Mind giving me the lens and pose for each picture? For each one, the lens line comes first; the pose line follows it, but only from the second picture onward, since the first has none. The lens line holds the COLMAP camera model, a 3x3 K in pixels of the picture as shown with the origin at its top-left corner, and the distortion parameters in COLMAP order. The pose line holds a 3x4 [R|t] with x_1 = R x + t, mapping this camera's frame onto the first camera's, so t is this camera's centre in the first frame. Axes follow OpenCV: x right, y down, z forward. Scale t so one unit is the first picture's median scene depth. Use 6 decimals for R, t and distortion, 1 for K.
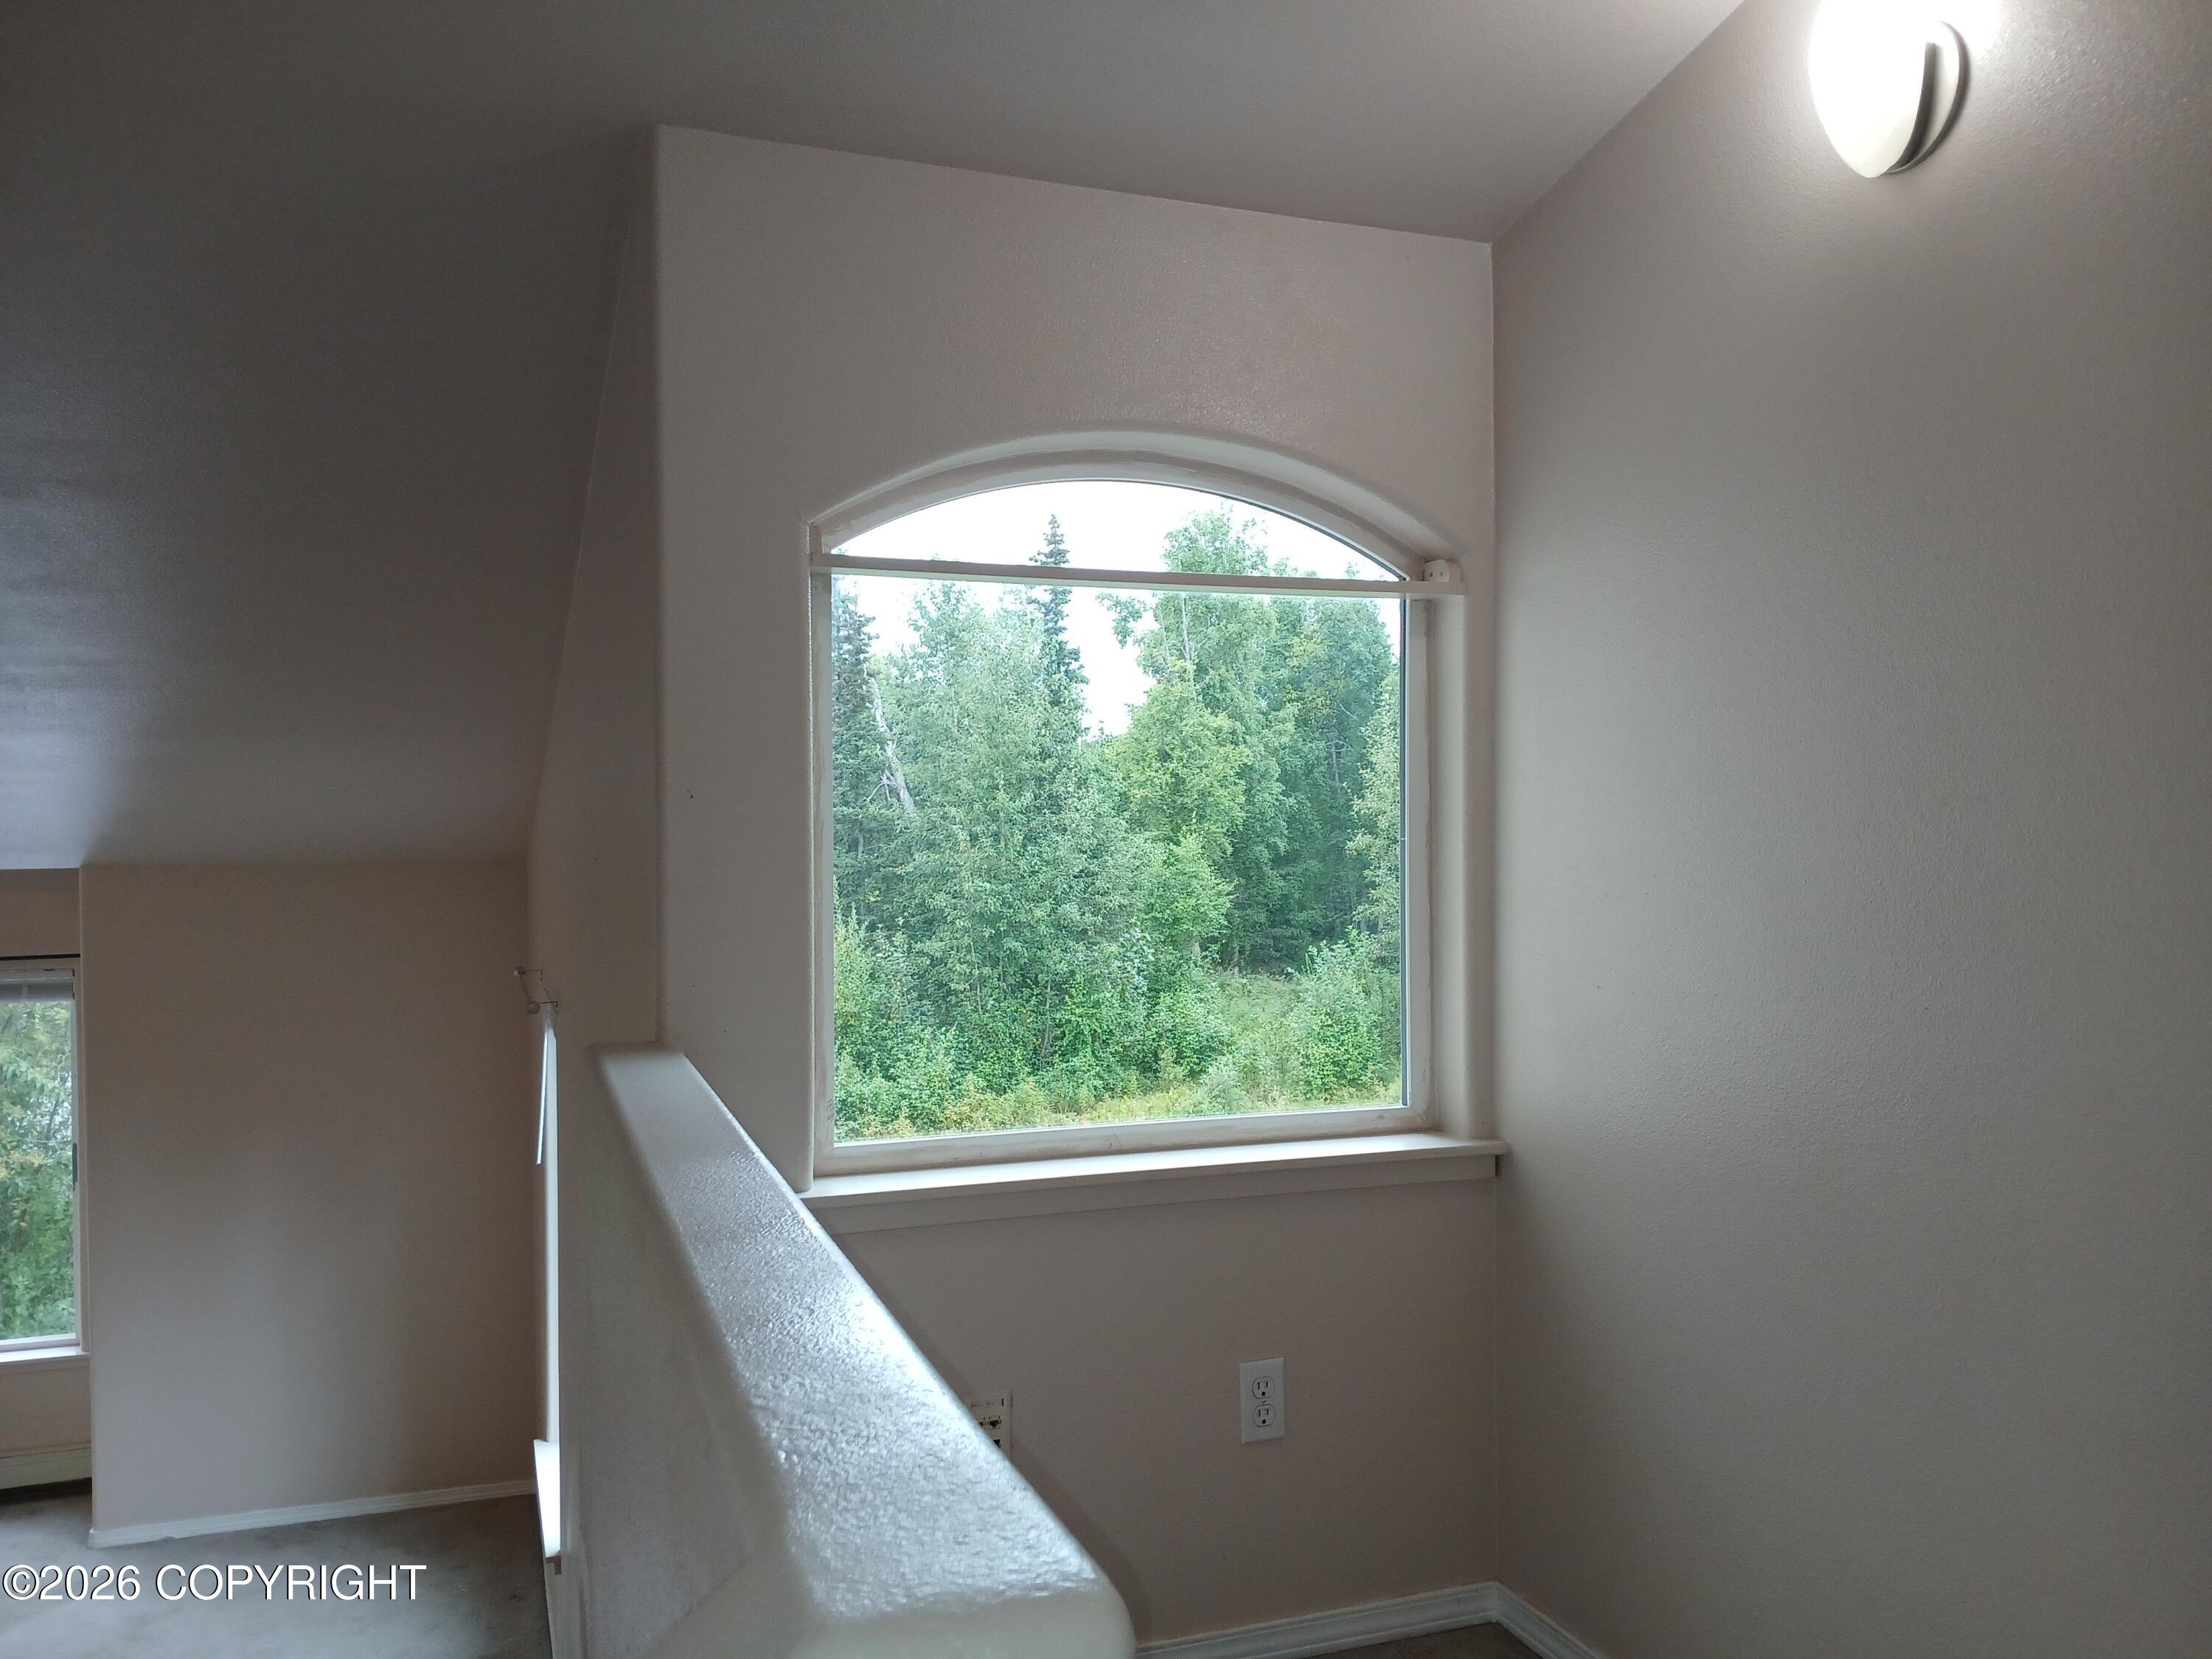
lens RADIAL K [[1679.5, 0, 1107.8], [0, 1679.5, 812.4], [0, 0, 1]] dist [0.053180, -0.114857]
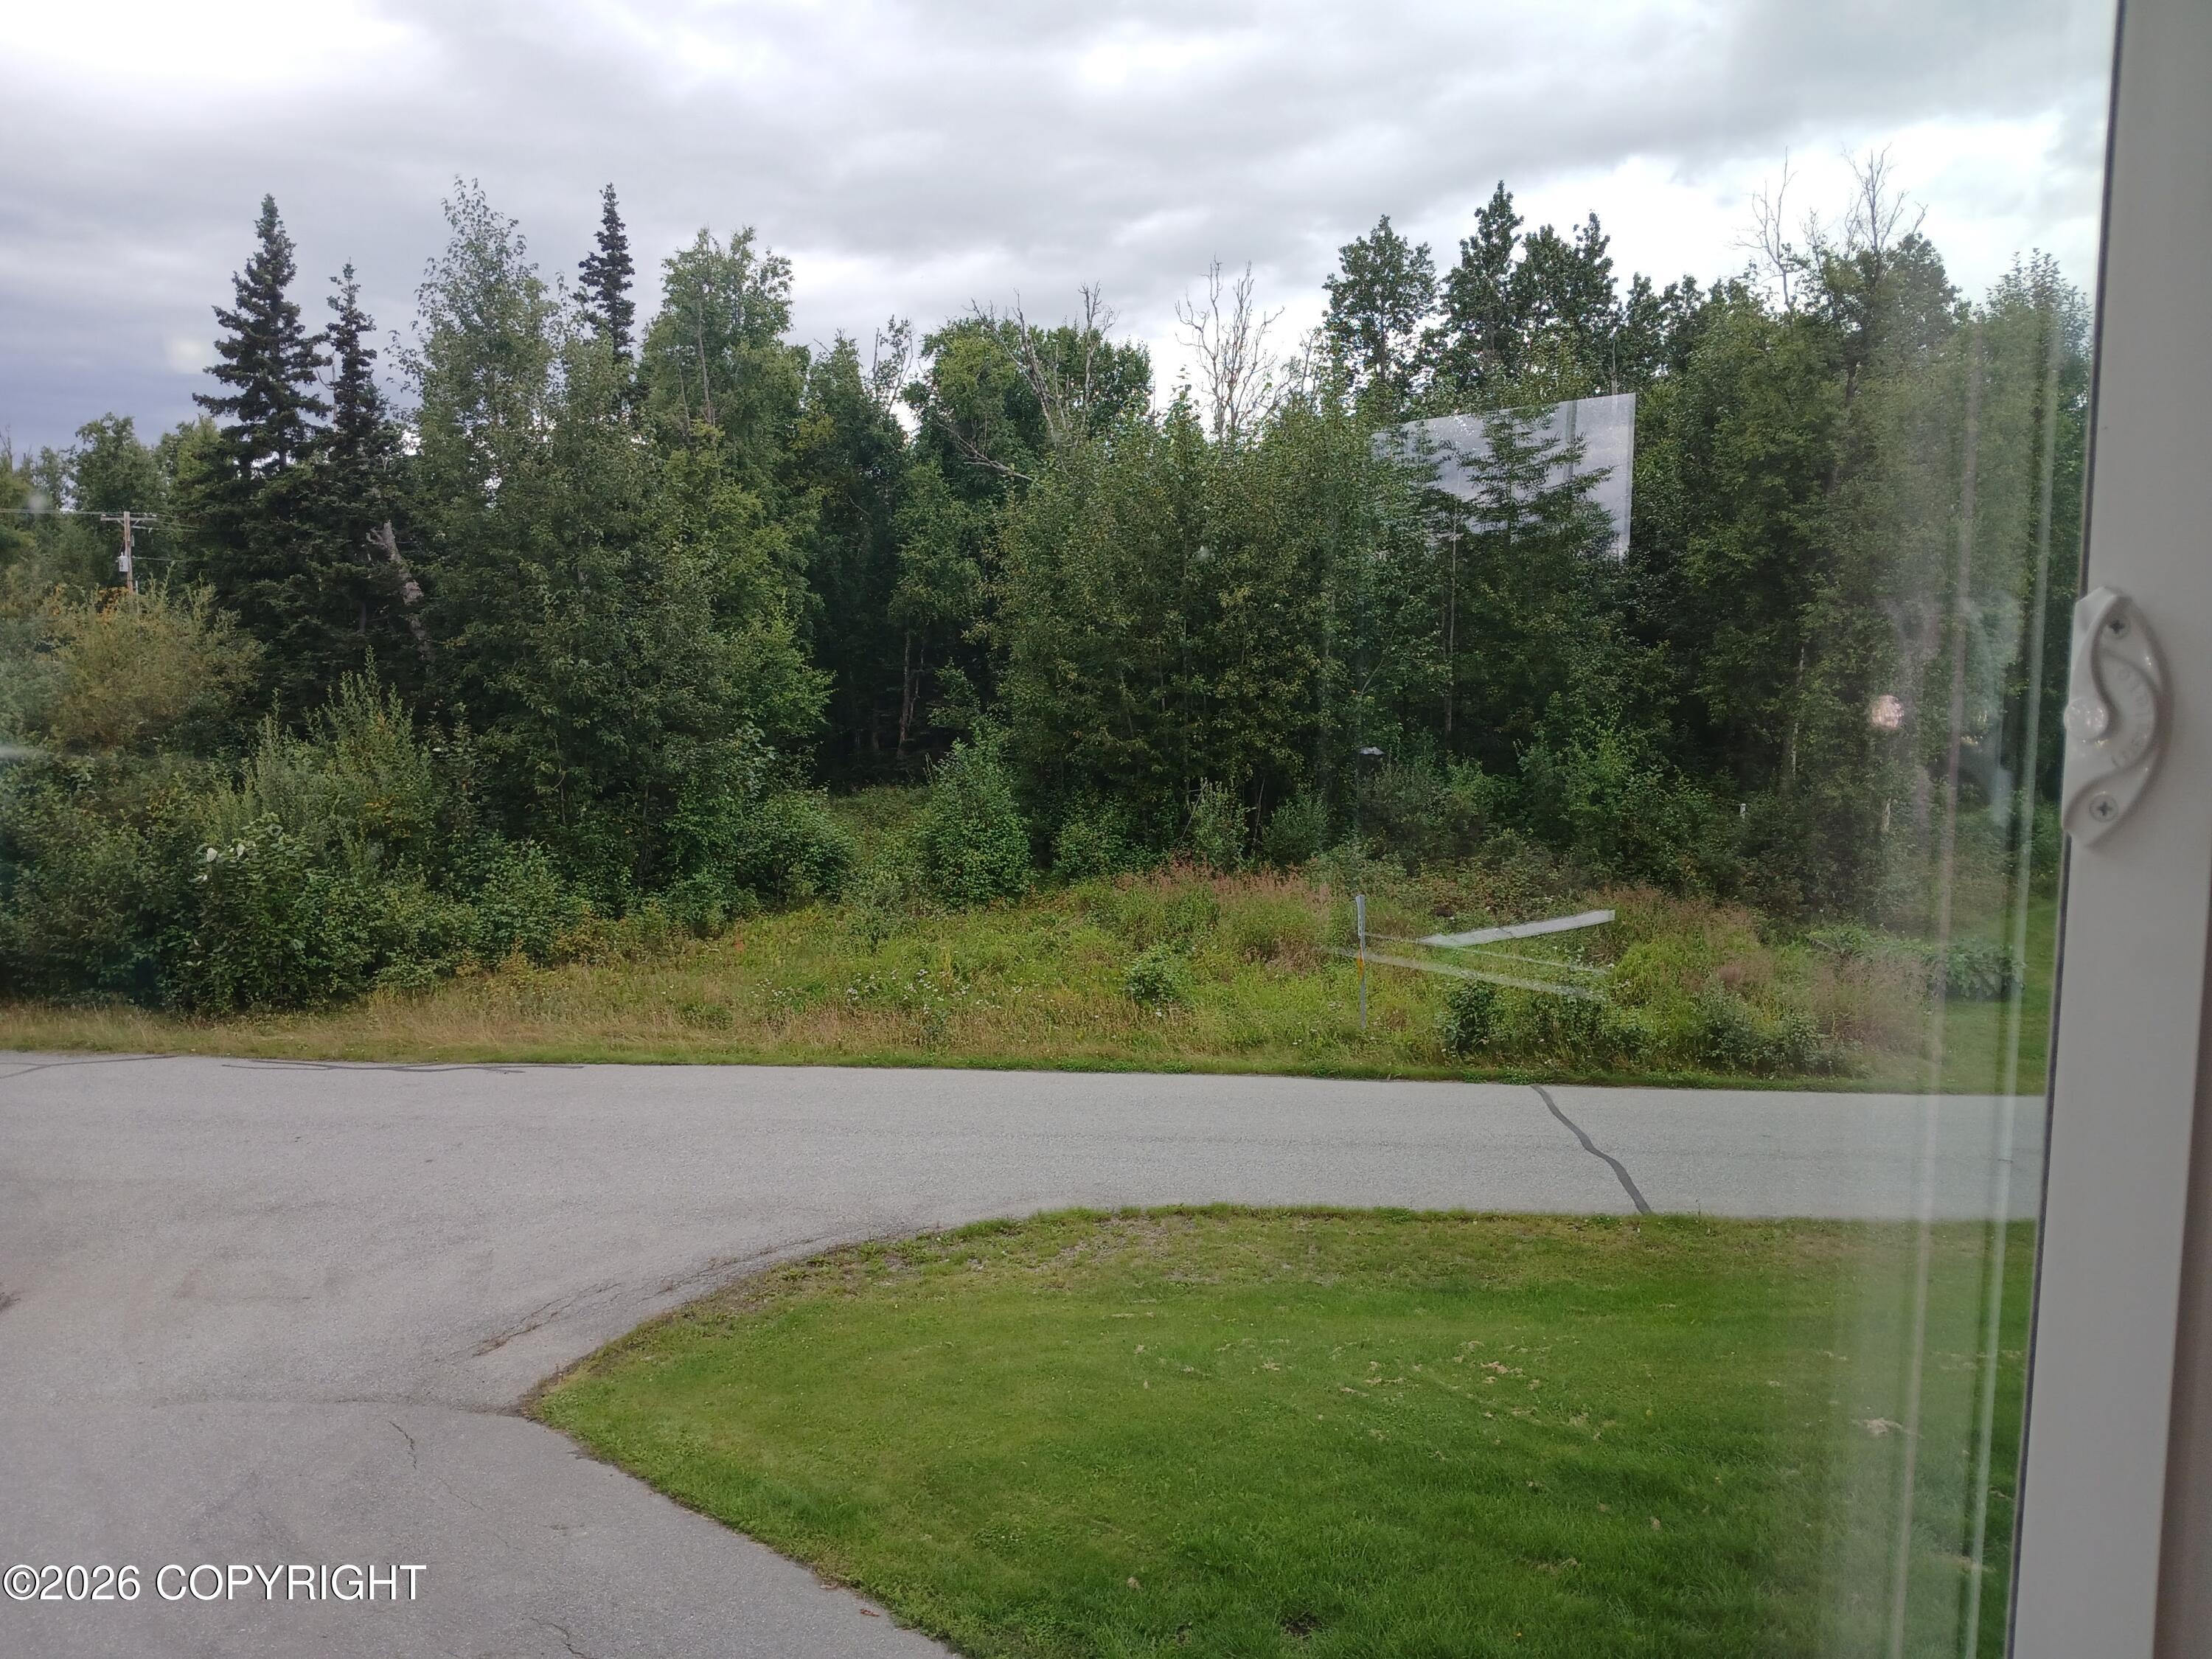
lens RADIAL K [[1679.5, 0, 1118.0], [0, 1679.5, 829.6], [0, 0, 1]] dist [0.053180, -0.114857]
pose [[0.917961, -0.018744, 0.396228, -0.147888], [-0.021866, 0.994973, 0.097727, 0.036099], [-0.396068, -0.098374, 0.912936, 0.150745]]
